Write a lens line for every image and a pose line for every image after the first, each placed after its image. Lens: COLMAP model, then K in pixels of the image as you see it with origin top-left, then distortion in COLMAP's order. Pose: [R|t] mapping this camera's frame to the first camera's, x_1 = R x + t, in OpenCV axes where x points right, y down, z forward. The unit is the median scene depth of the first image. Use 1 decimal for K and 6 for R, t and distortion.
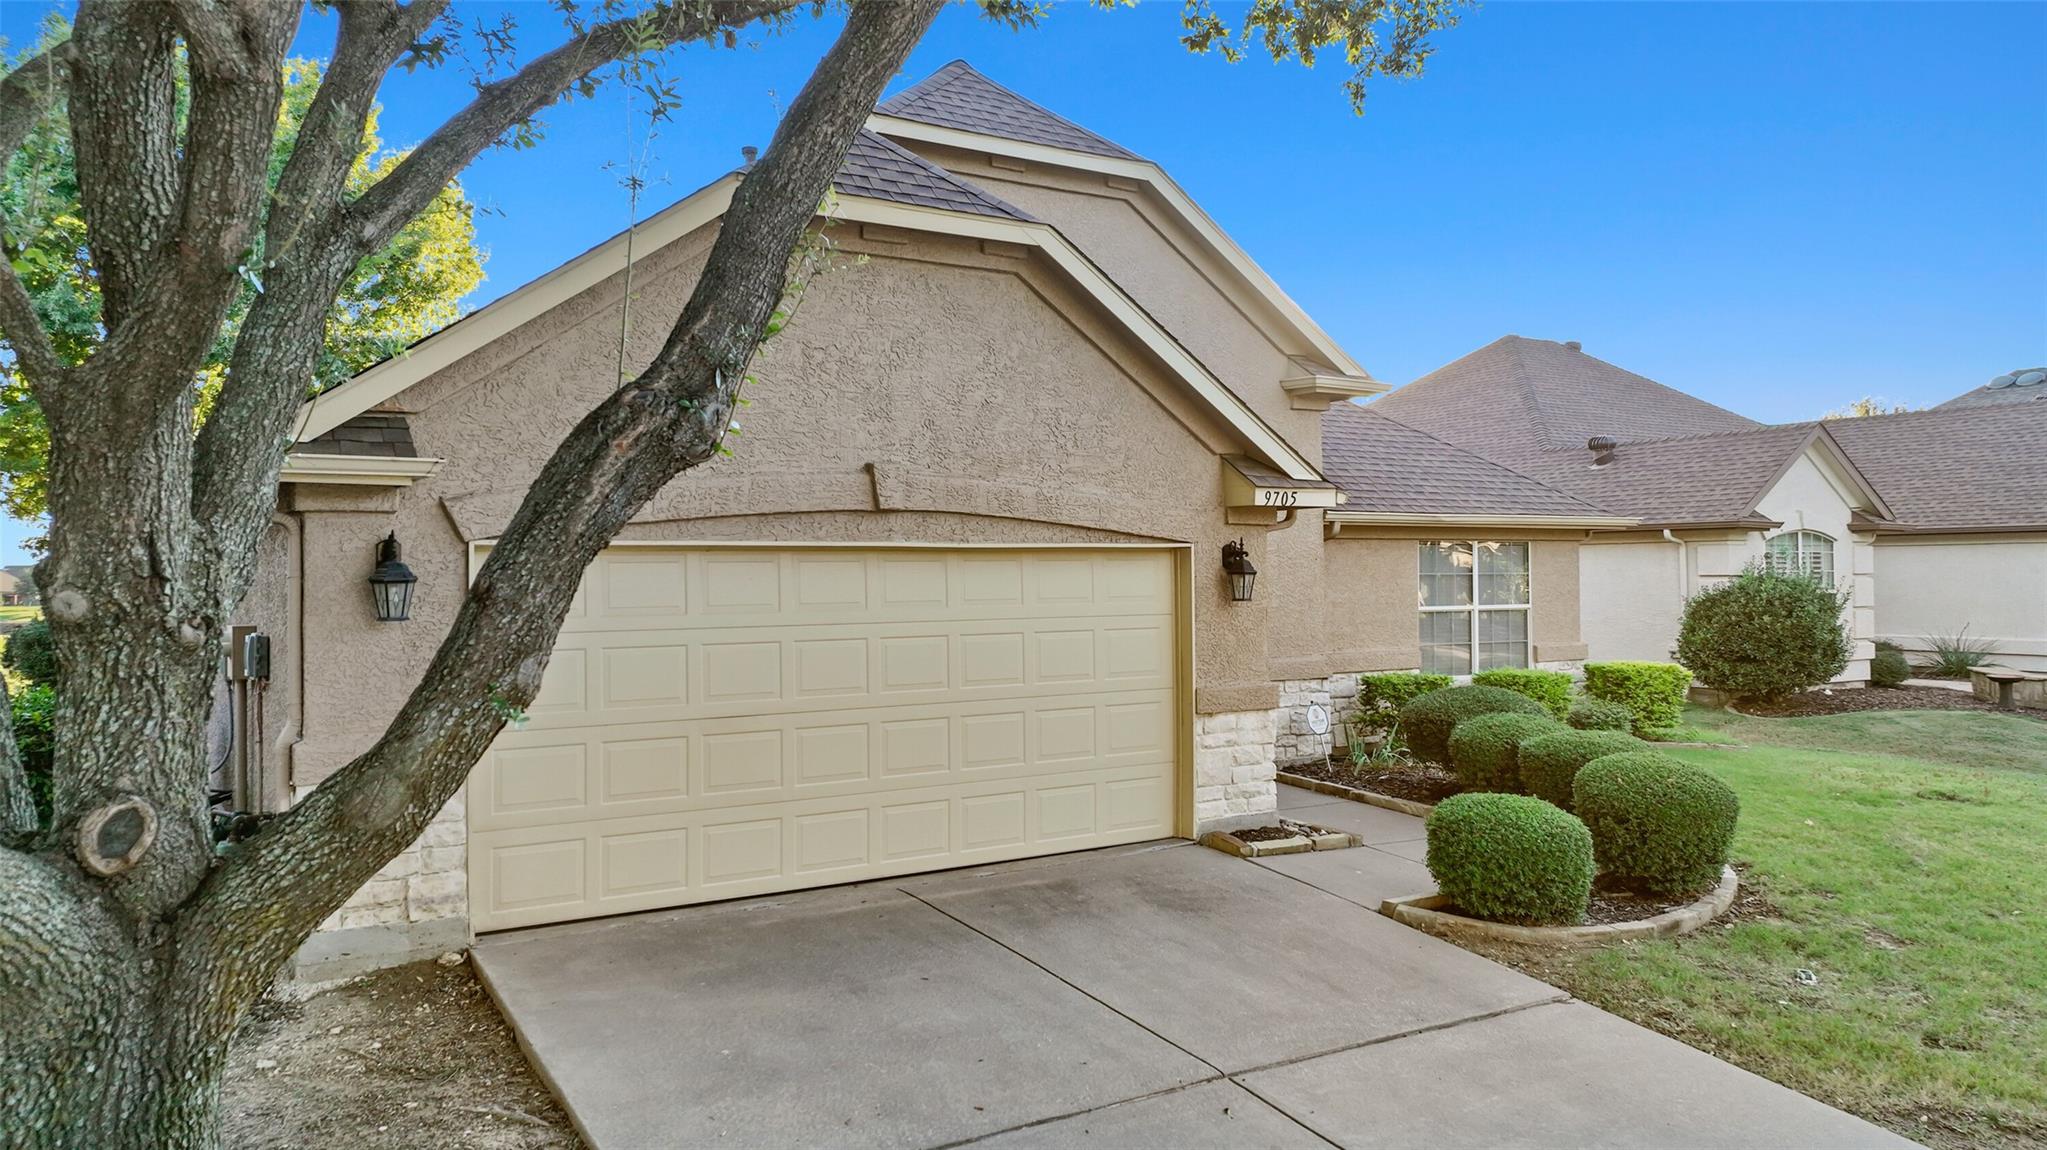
lens RADIAL K [[1489.0, 0, 1023.5], [0, 1489.0, 575.0], [0, 0, 1]] dist [0.000406, -0.000002]
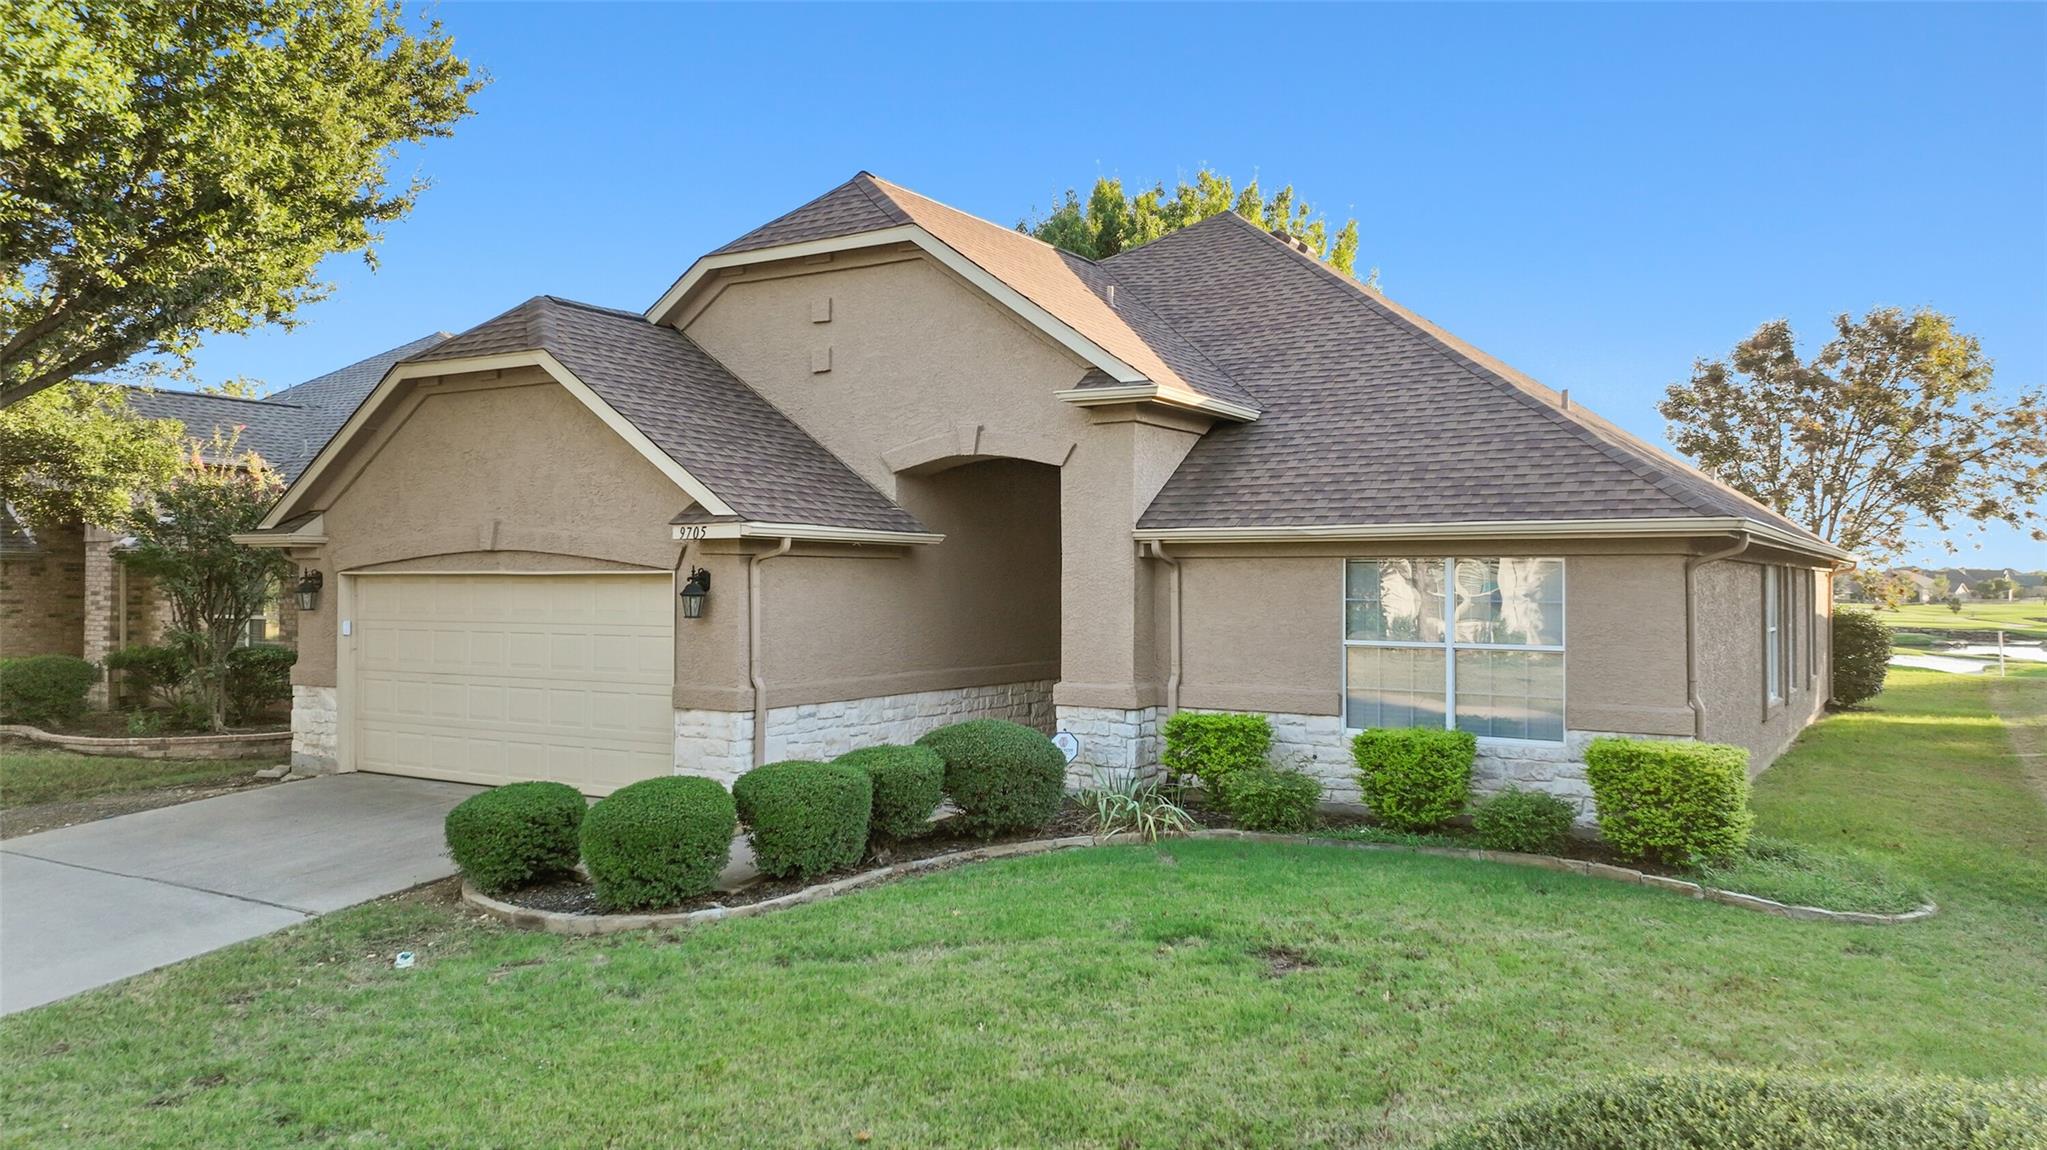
lens RADIAL K [[1489.0, 0, 1023.5], [0, 1489.0, 575.0], [0, 0, 1]] dist [0.000406, -0.000002]
pose [[0.427156, 0.004550, -0.904166, 1.362022], [-0.006030, 0.999979, 0.002184, -0.021661], [0.904158, 0.004519, 0.427175, 0.731379]]
